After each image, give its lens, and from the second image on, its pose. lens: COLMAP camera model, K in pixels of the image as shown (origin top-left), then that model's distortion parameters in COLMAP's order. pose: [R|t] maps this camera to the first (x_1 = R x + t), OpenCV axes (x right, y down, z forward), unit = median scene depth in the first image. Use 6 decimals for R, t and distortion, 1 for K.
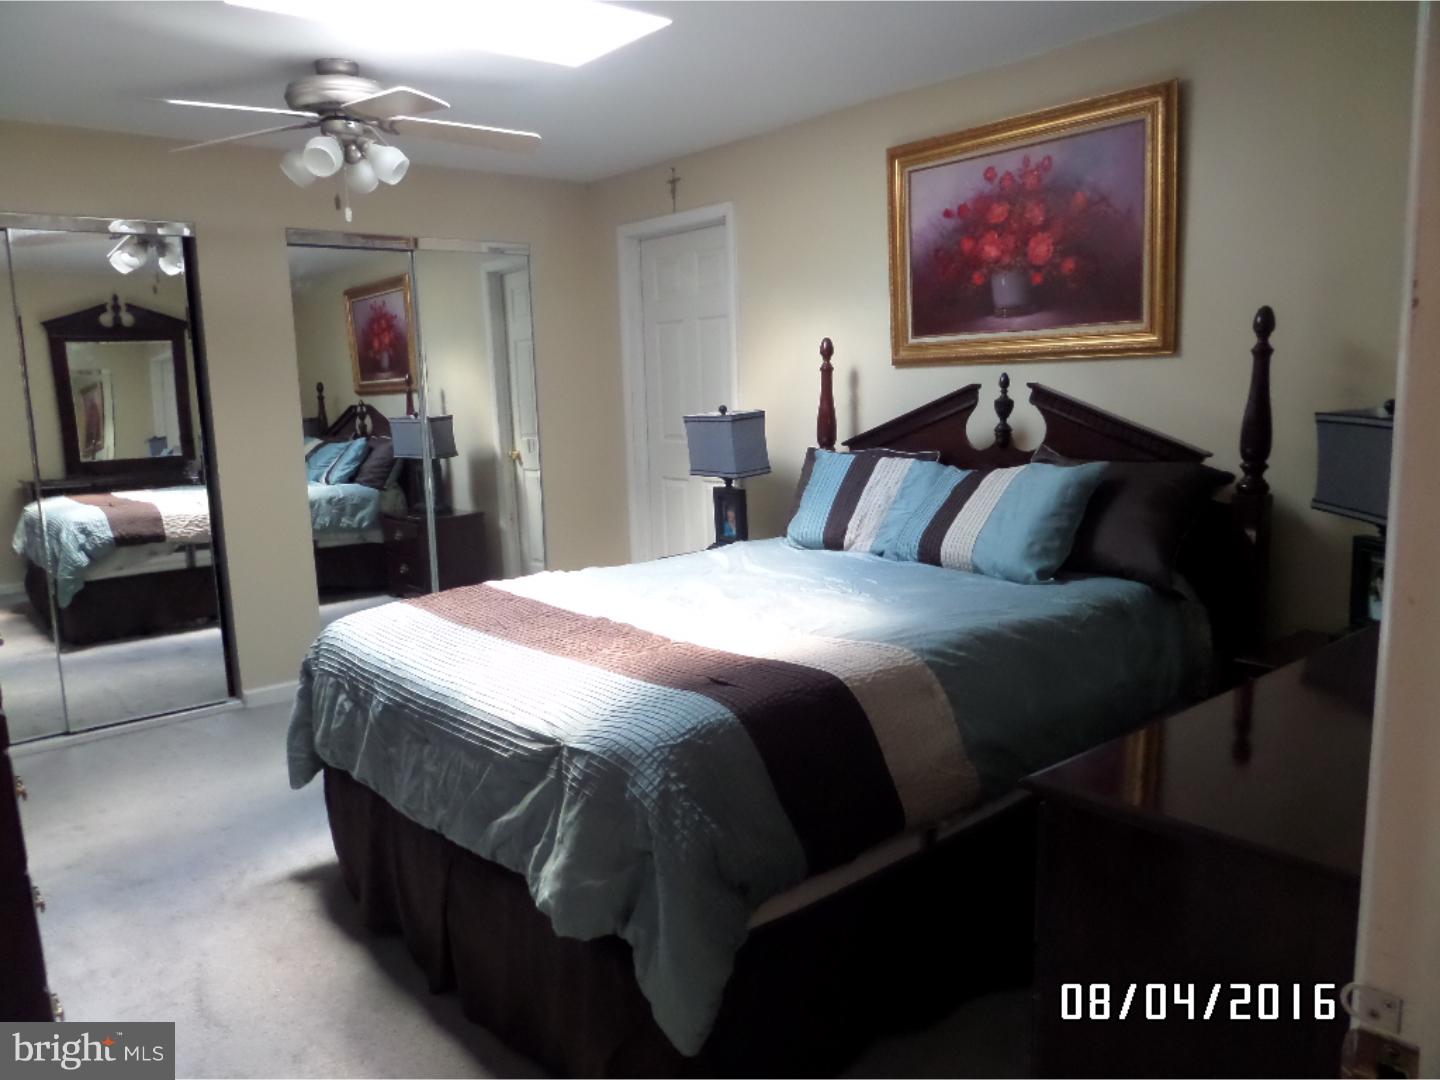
lens RADIAL K [[1048.0, 0, 716.2], [0, 1048.0, 539.6], [0, 0, 1]] dist [-0.009808, -0.012238]
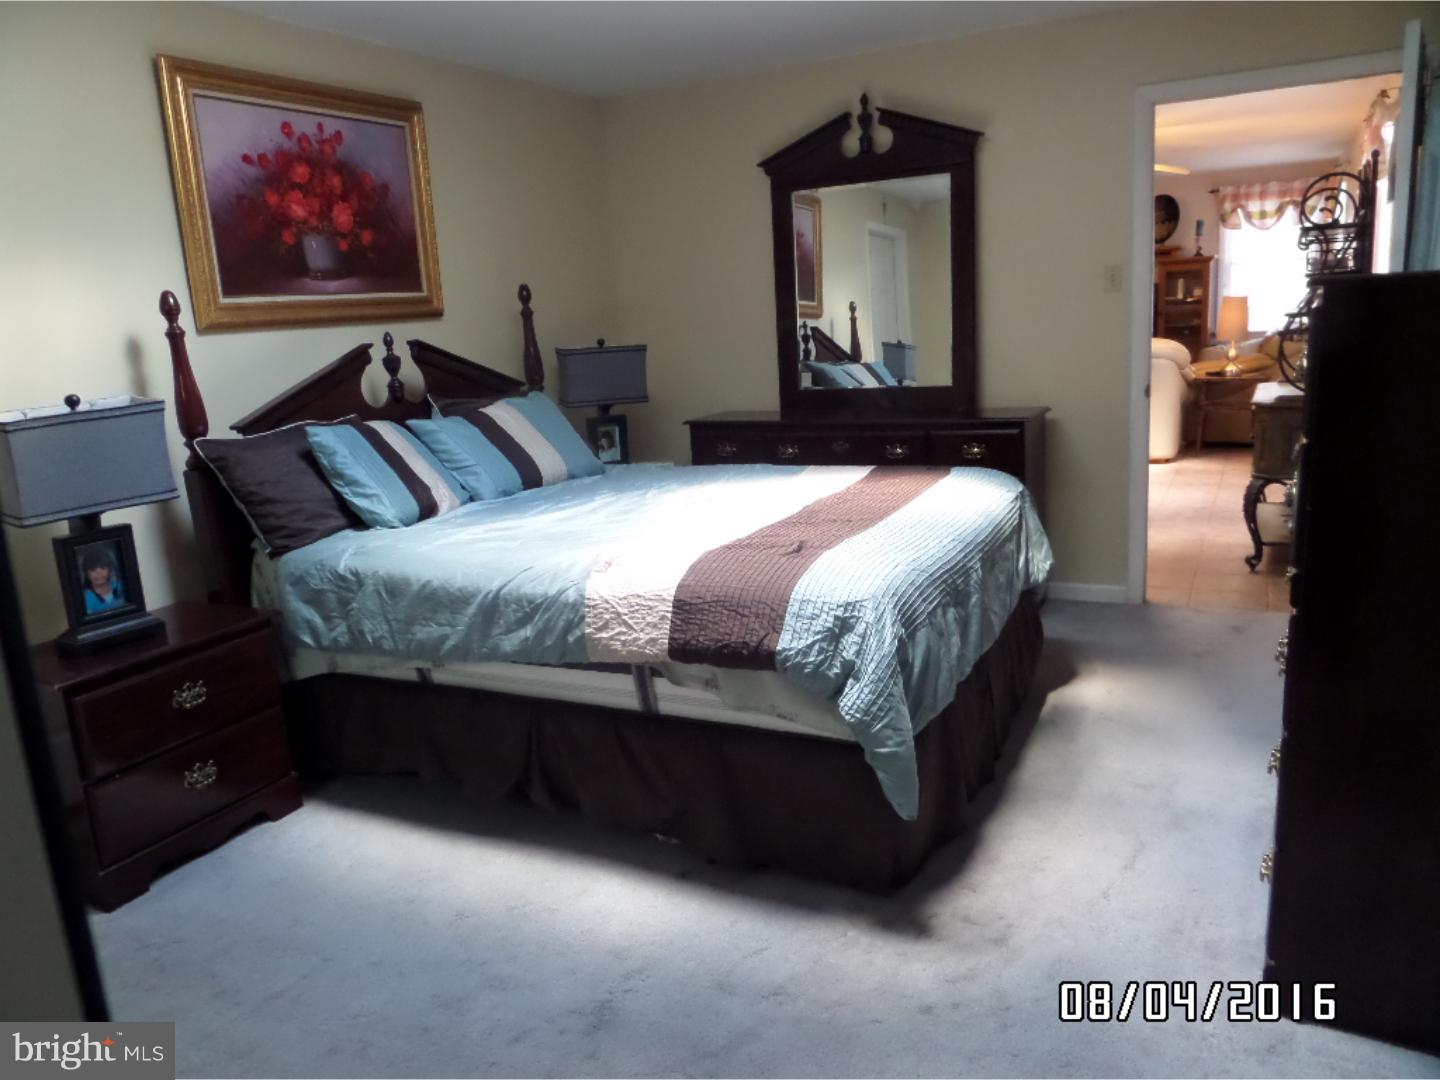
lens RADIAL K [[1048.0, 0, 715.7], [0, 1048.0, 534.9], [0, 0, 1]] dist [-0.009808, -0.012238]
pose [[-0.370252, -0.142845, 0.917883, -0.826710], [0.212013, 0.949032, 0.233213, -0.136129], [-0.904414, 0.280951, -0.321096, 1.062520]]
